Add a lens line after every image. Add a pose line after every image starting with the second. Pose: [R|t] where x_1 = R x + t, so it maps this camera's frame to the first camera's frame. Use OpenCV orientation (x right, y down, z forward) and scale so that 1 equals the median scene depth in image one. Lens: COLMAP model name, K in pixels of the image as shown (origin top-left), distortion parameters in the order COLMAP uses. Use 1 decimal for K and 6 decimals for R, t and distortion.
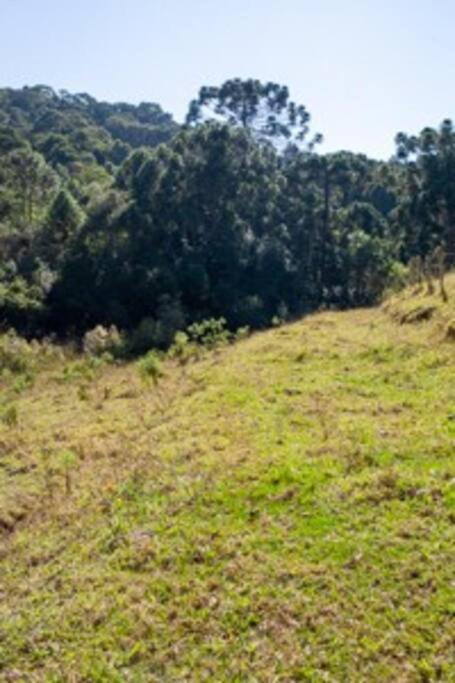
lens RADIAL K [[686.5, 0, 227.5], [0, 686.5, 341.5], [0, 0, 1]] dist [-0.086634, 0.103502]
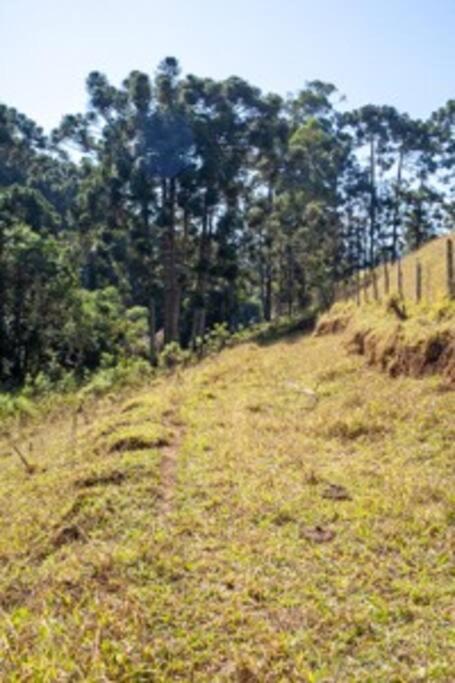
lens RADIAL K [[686.5, 0, 227.5], [0, 686.5, 341.5], [0, 0, 1]] dist [-0.086634, 0.103502]
pose [[0.870361, 0.017341, 0.492109, 0.049283], [0.008722, 0.998680, -0.050618, -0.020475], [-0.492337, 0.048348, 0.869061, 0.361837]]
